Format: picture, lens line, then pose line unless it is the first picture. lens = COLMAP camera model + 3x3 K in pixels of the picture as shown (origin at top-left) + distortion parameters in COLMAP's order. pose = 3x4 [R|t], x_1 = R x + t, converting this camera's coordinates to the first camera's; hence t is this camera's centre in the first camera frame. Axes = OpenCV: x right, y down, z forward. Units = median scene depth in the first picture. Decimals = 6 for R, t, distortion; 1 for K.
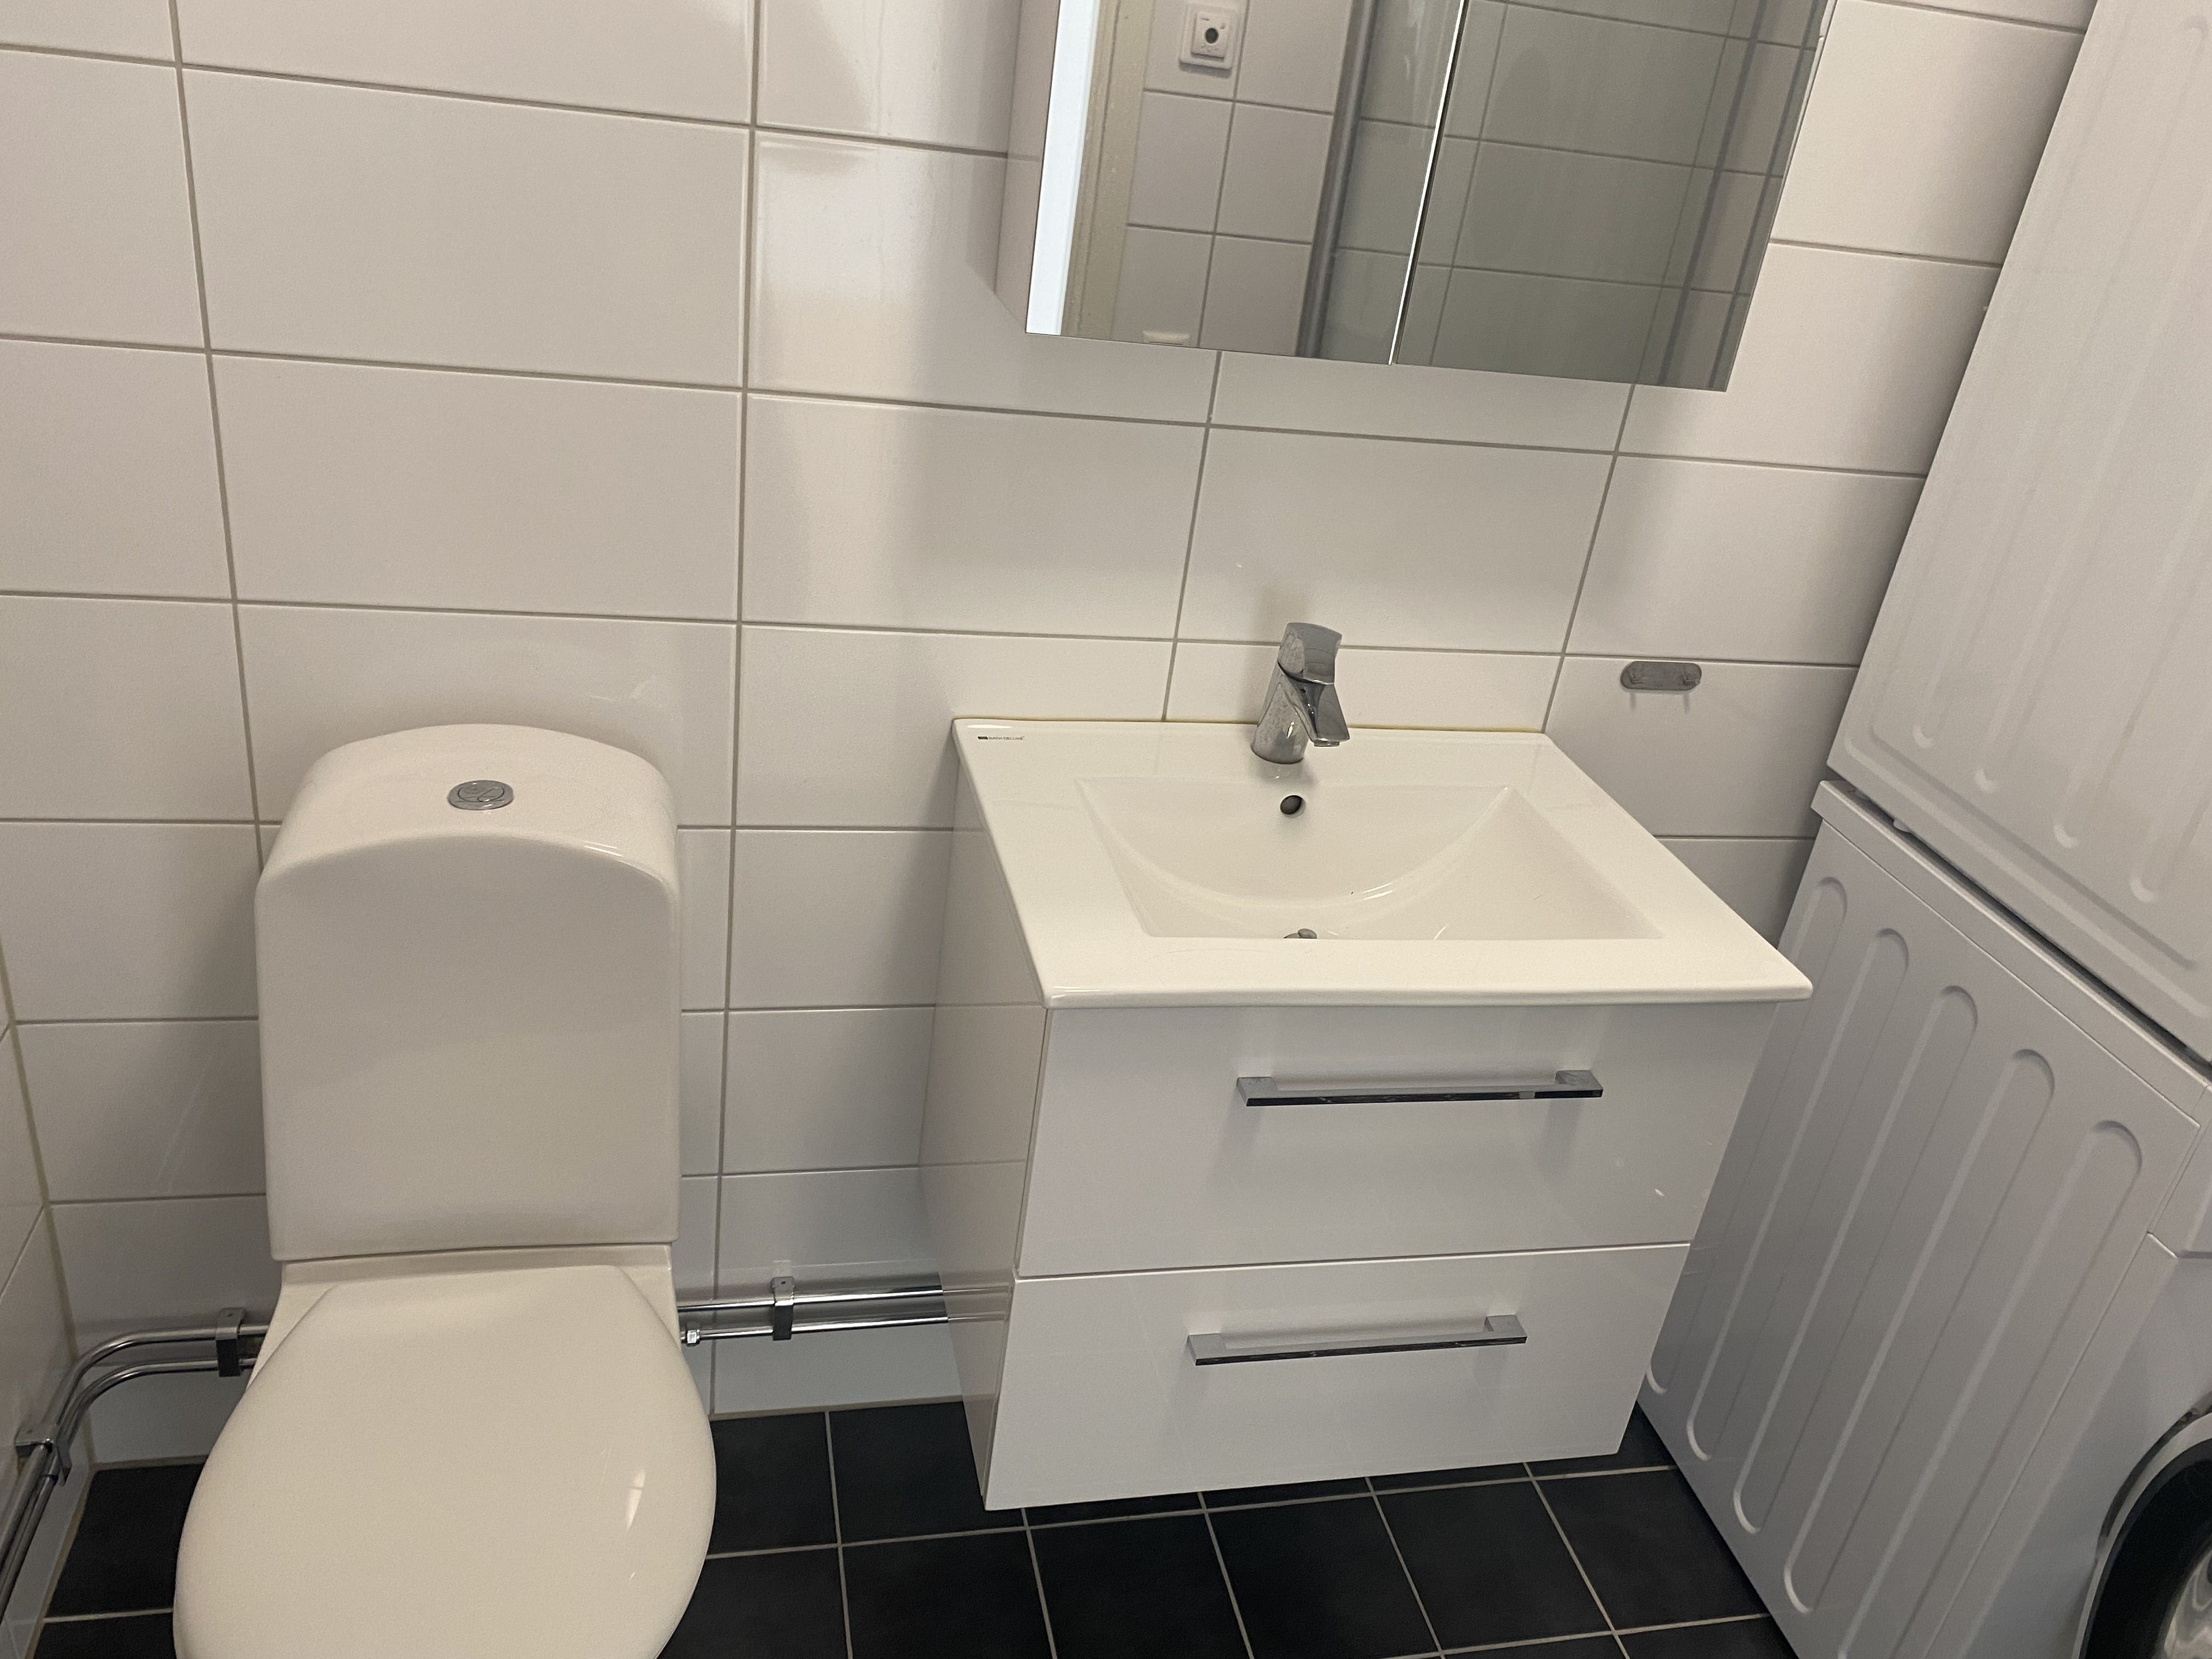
lens RADIAL K [[1673.4, 0, 1106.0], [0, 1673.4, 829.5], [0, 0, 1]] dist [-0.005523, 0.000035]
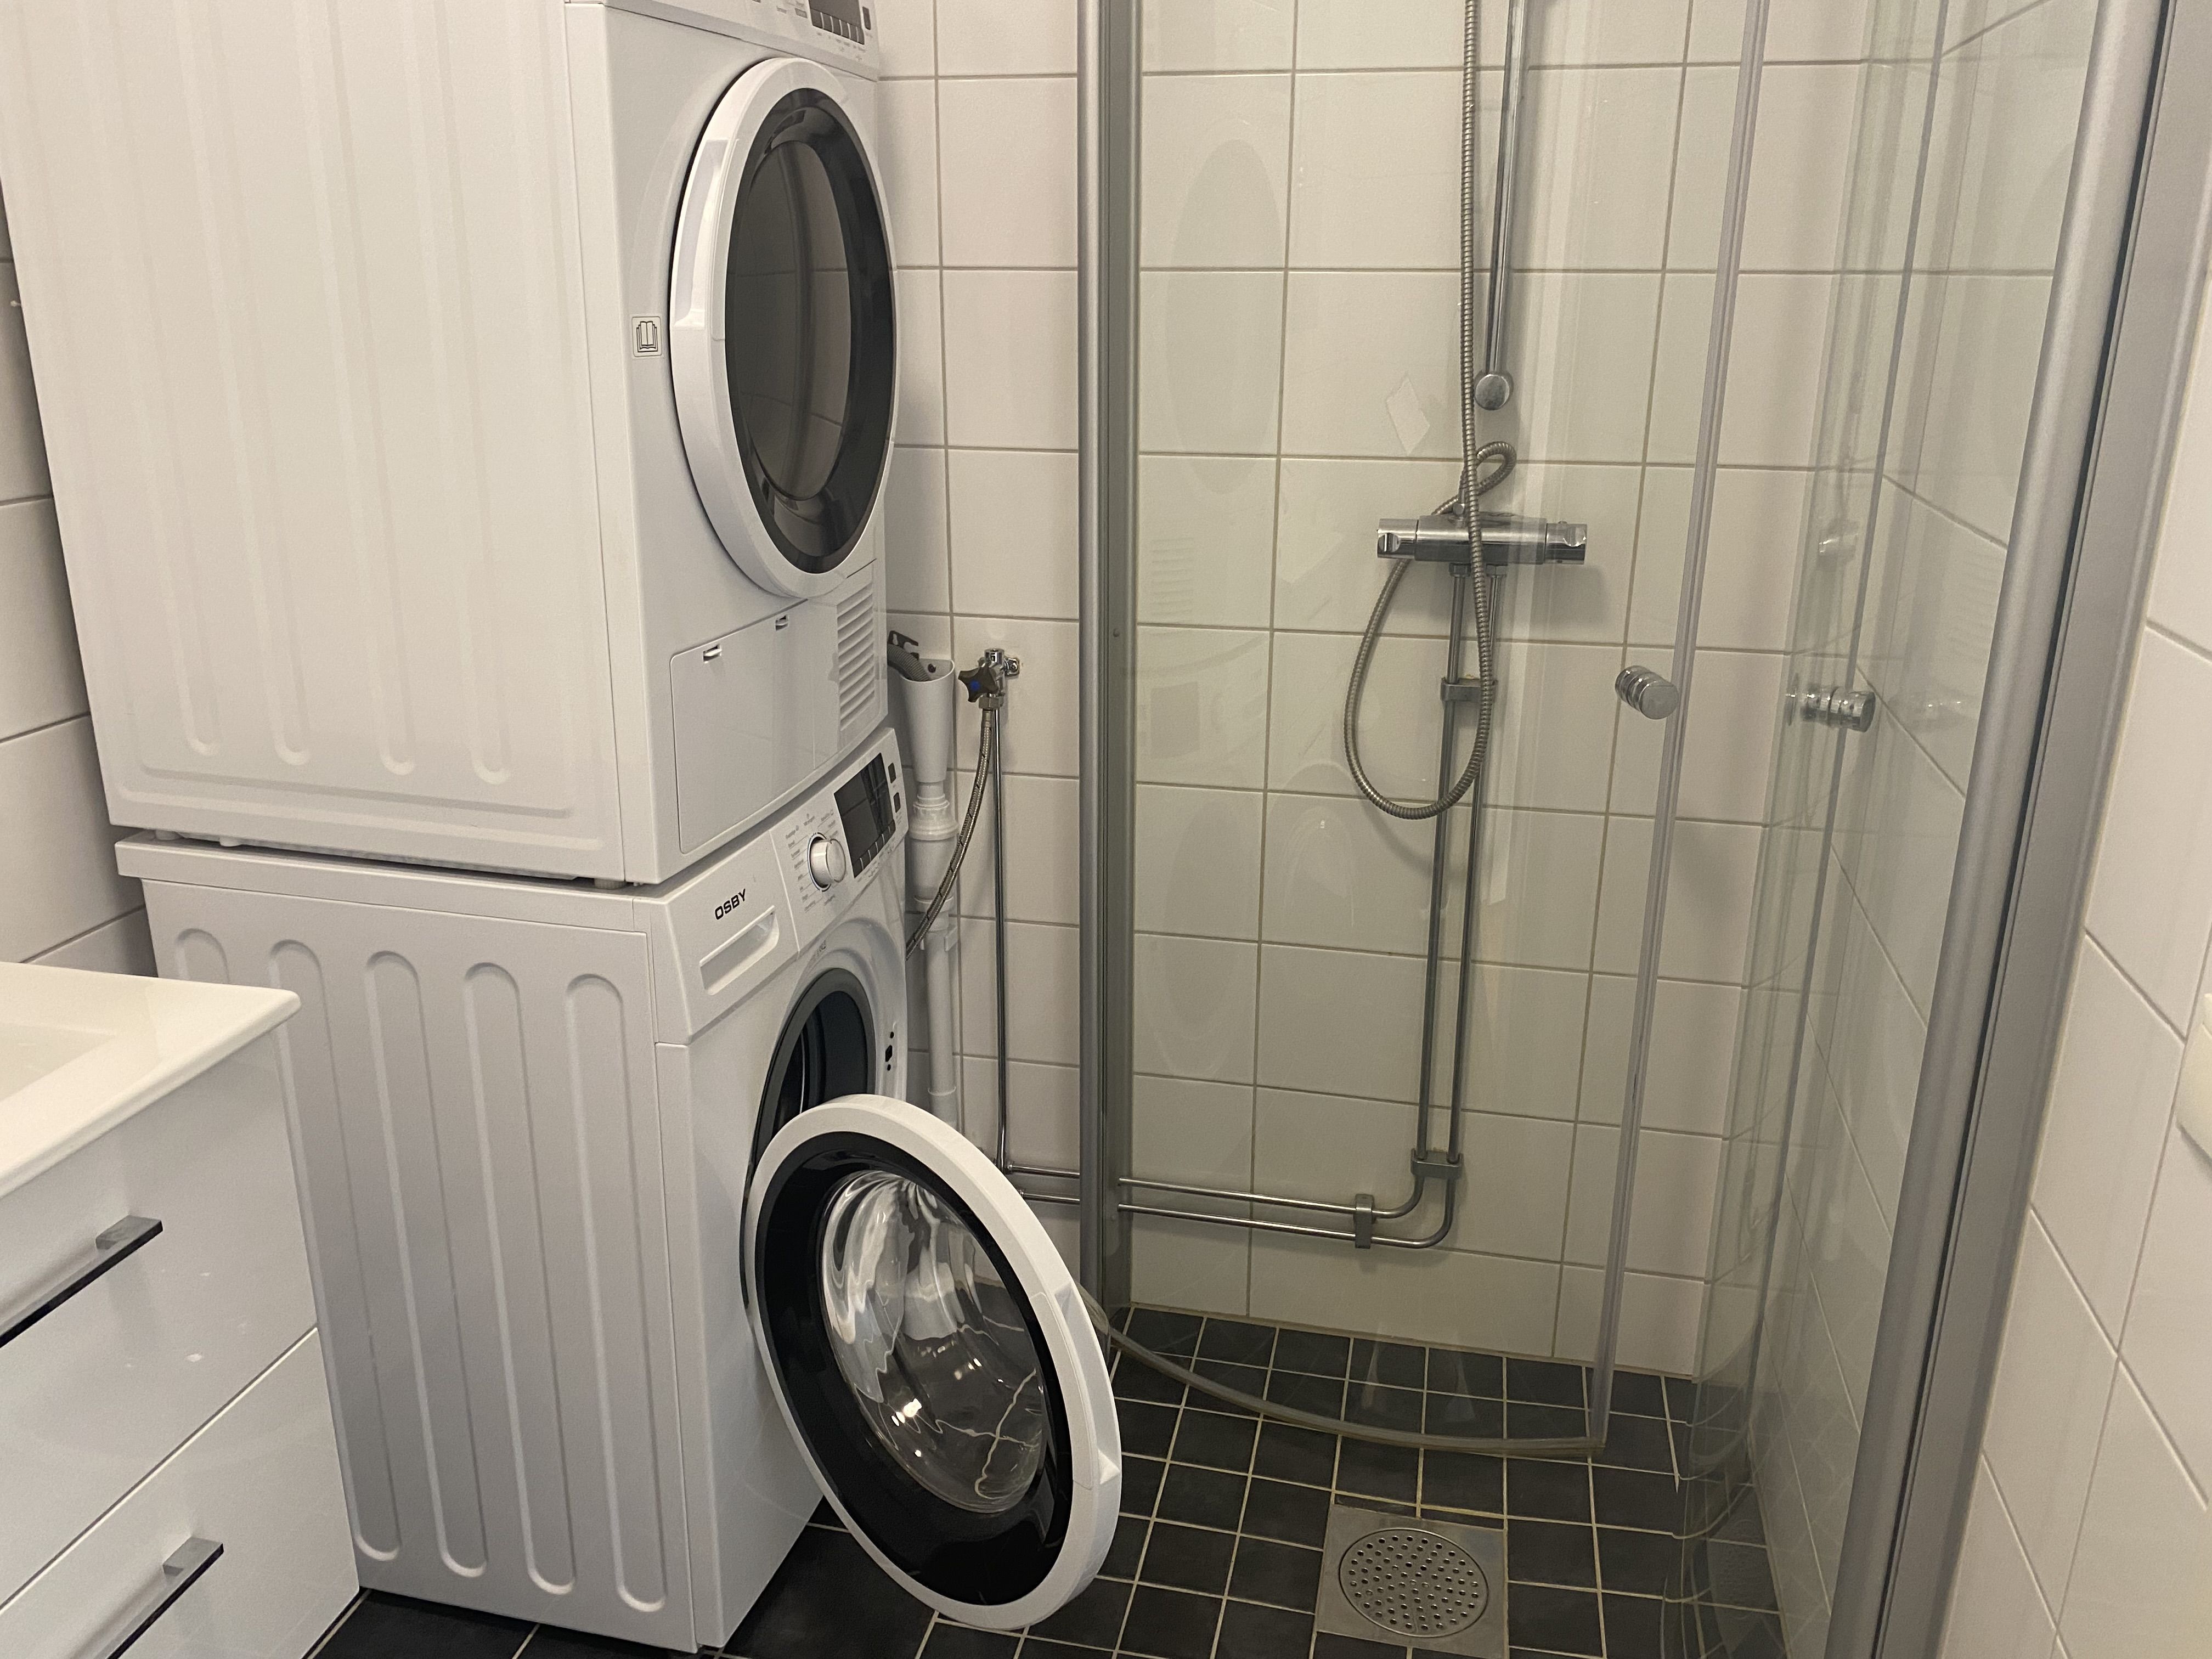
lens RADIAL K [[1673.4, 0, 1106.0], [0, 1673.4, 829.5], [0, 0, 1]] dist [-0.005523, 0.000035]
pose [[0.414329, -0.398208, 0.818390, -0.088093], [0.444007, 0.873377, 0.200174, 0.022571], [-0.794474, 0.280433, 0.538672, 0.101995]]
